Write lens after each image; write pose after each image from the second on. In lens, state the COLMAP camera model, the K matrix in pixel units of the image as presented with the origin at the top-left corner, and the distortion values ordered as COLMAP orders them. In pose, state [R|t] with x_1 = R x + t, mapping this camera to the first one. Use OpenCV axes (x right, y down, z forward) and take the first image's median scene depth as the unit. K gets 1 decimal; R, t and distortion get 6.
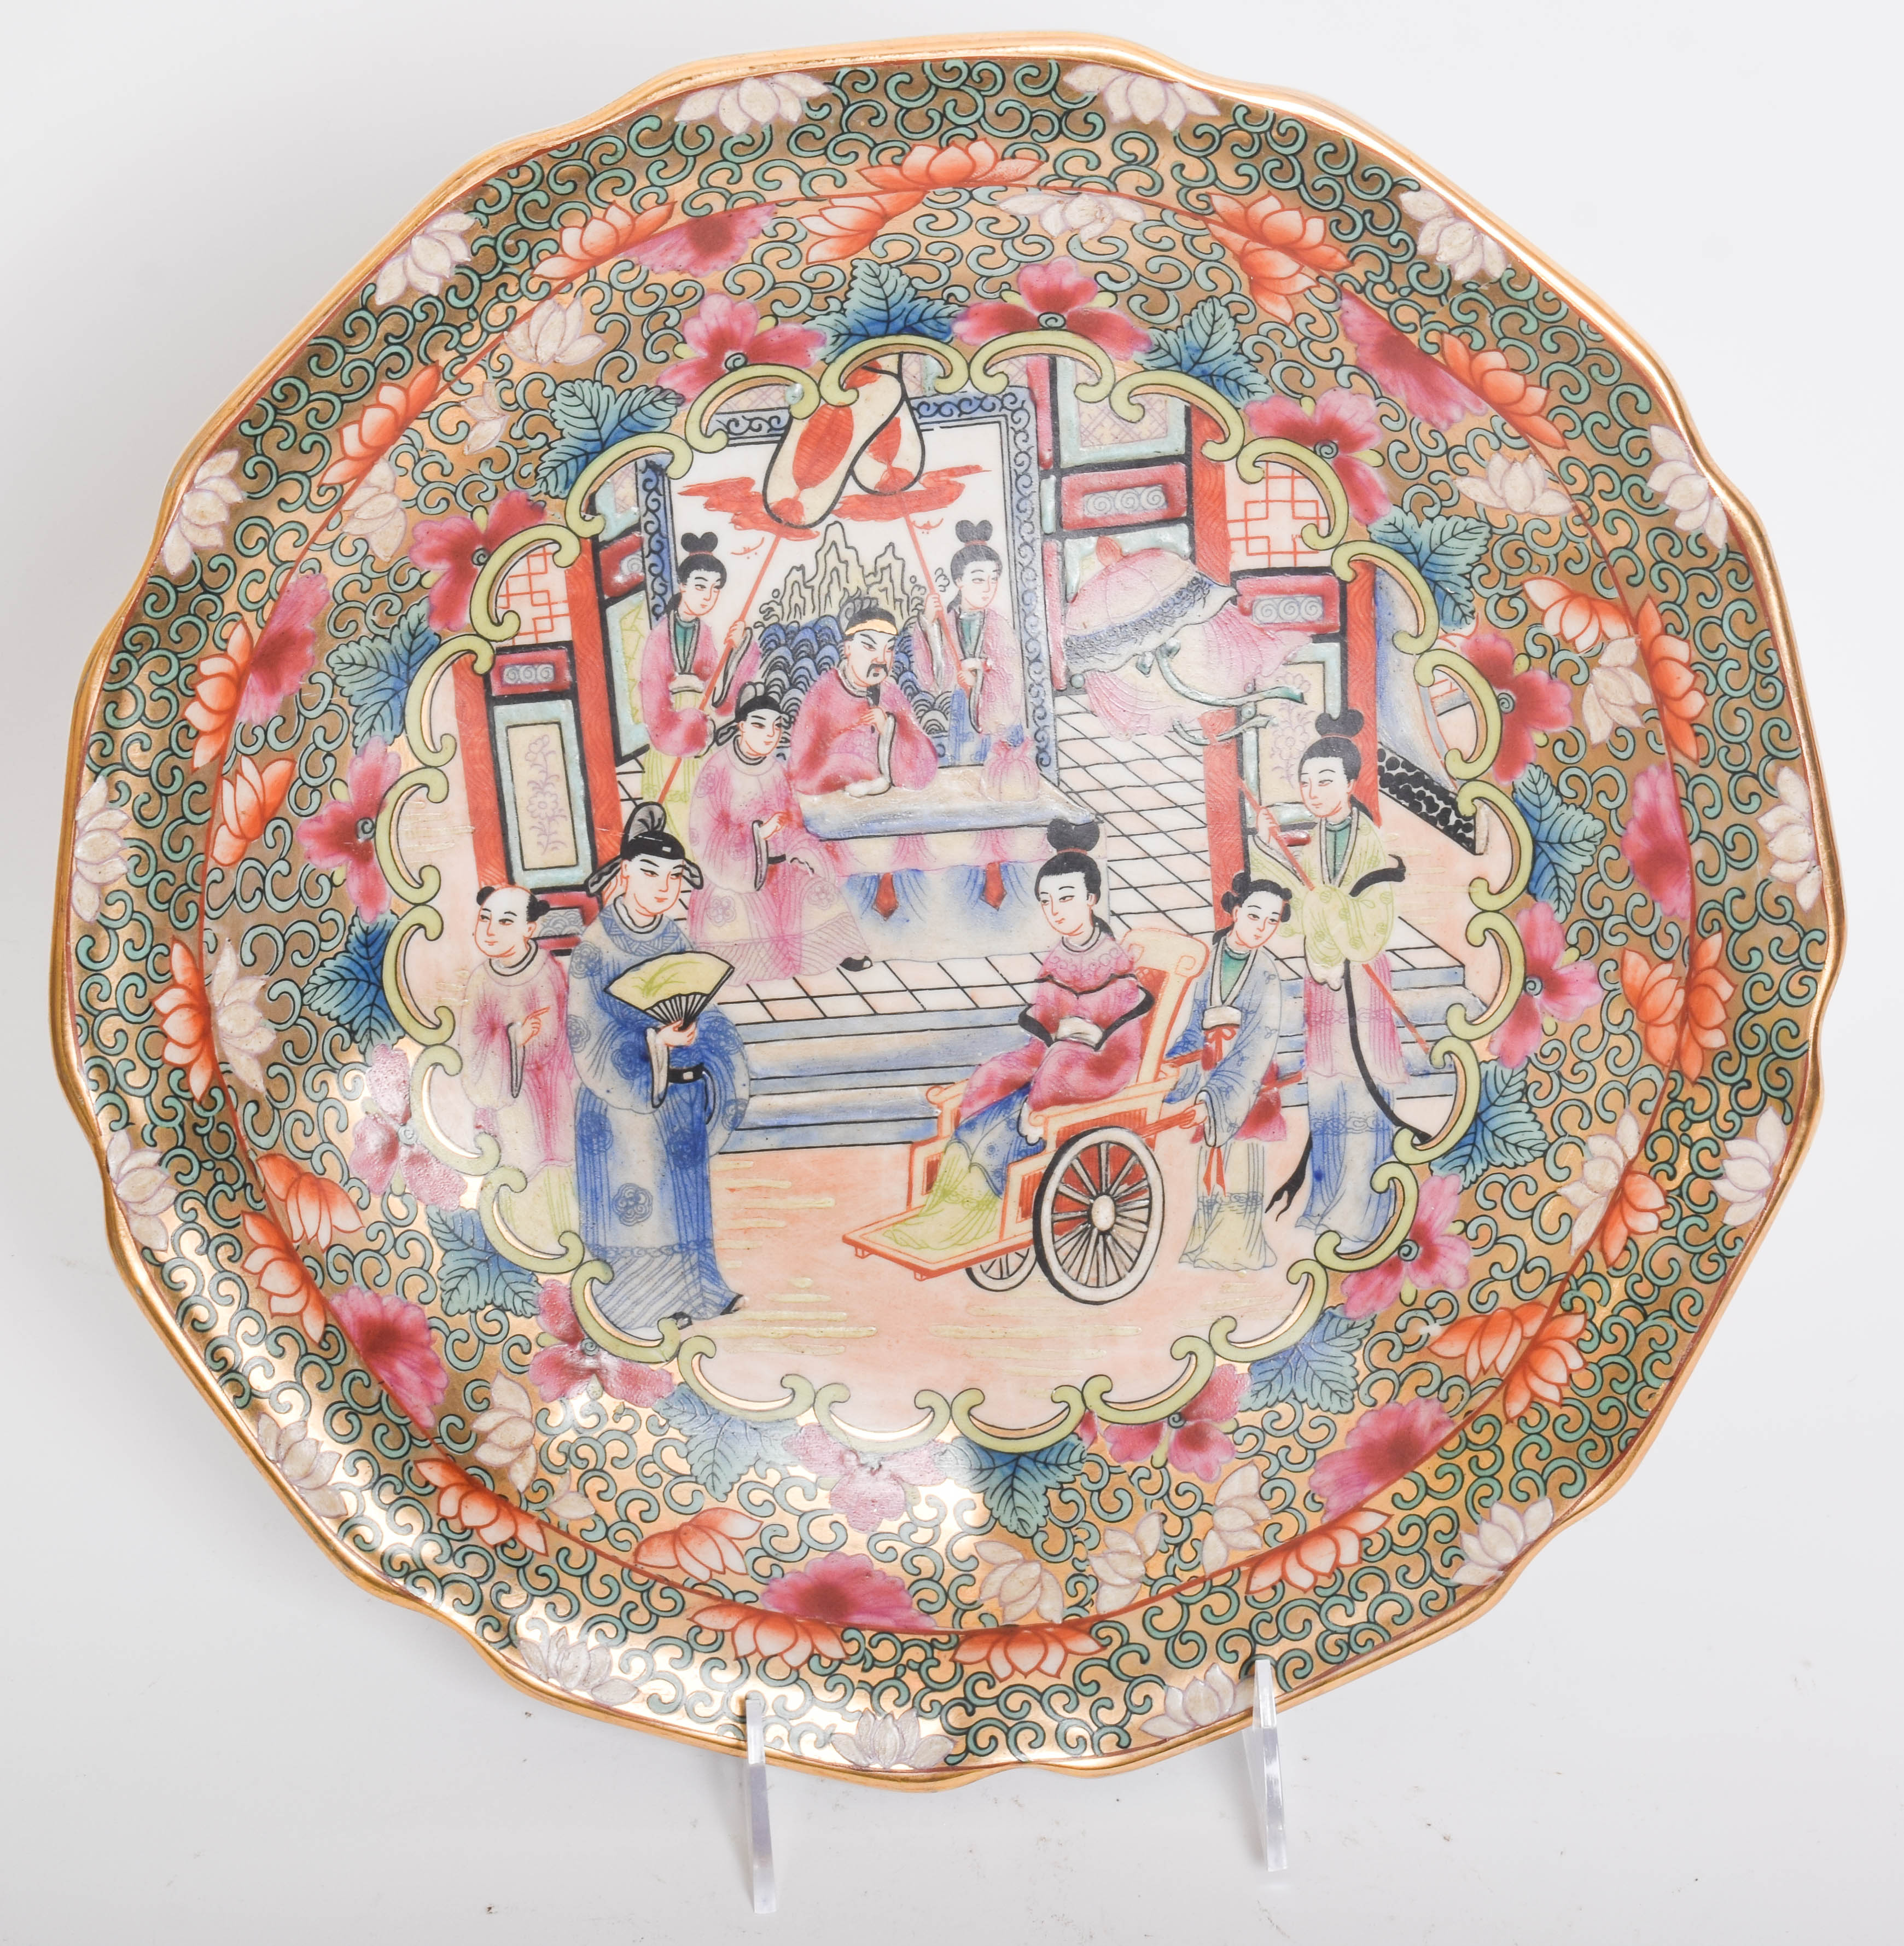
lens RADIAL K [[5295.1, 0, 1075.6], [0, 5295.1, 996.6], [0, 0, 1]] dist [-0.006352, 0.149521]
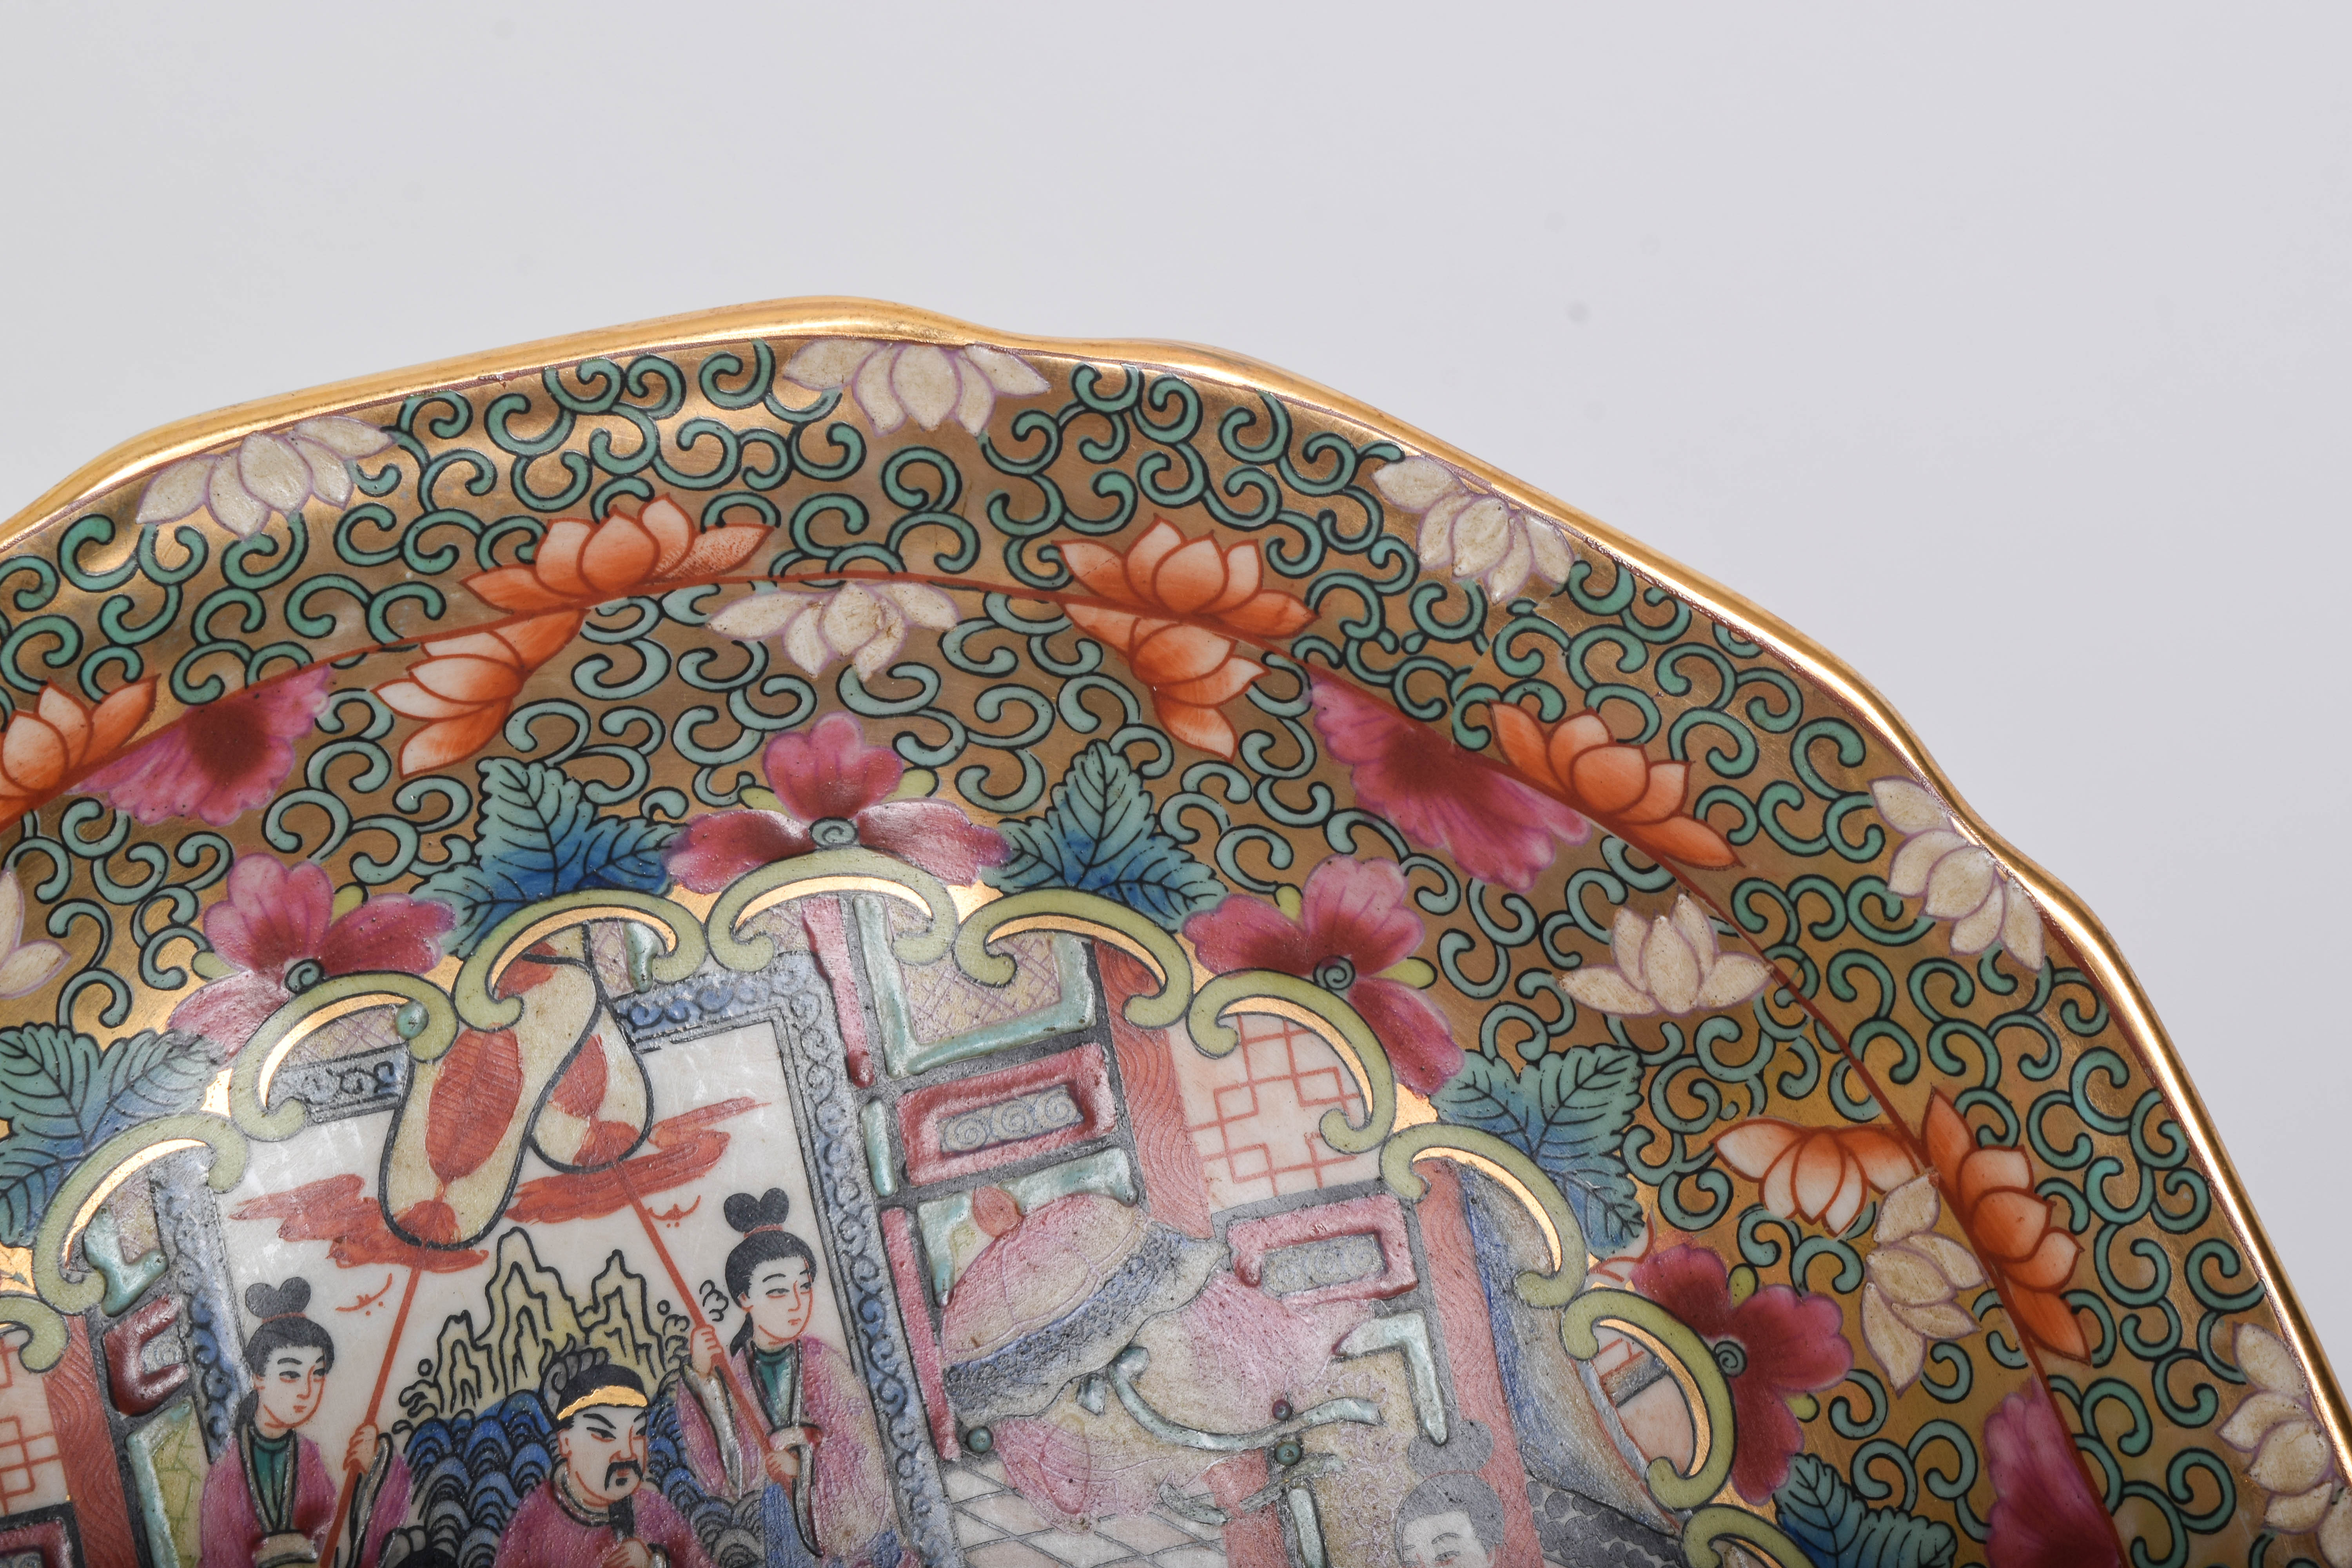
lens RADIAL K [[5374.7, 0, 1187.4], [0, 5374.7, 786.7], [0, 0, 1]] dist [-0.048571, 0.097095]
pose [[0.984005, -0.158503, 0.081313, -0.013325], [0.178121, 0.868162, -0.463215, 0.148894], [0.002829, 0.470289, 0.882508, 0.465135]]
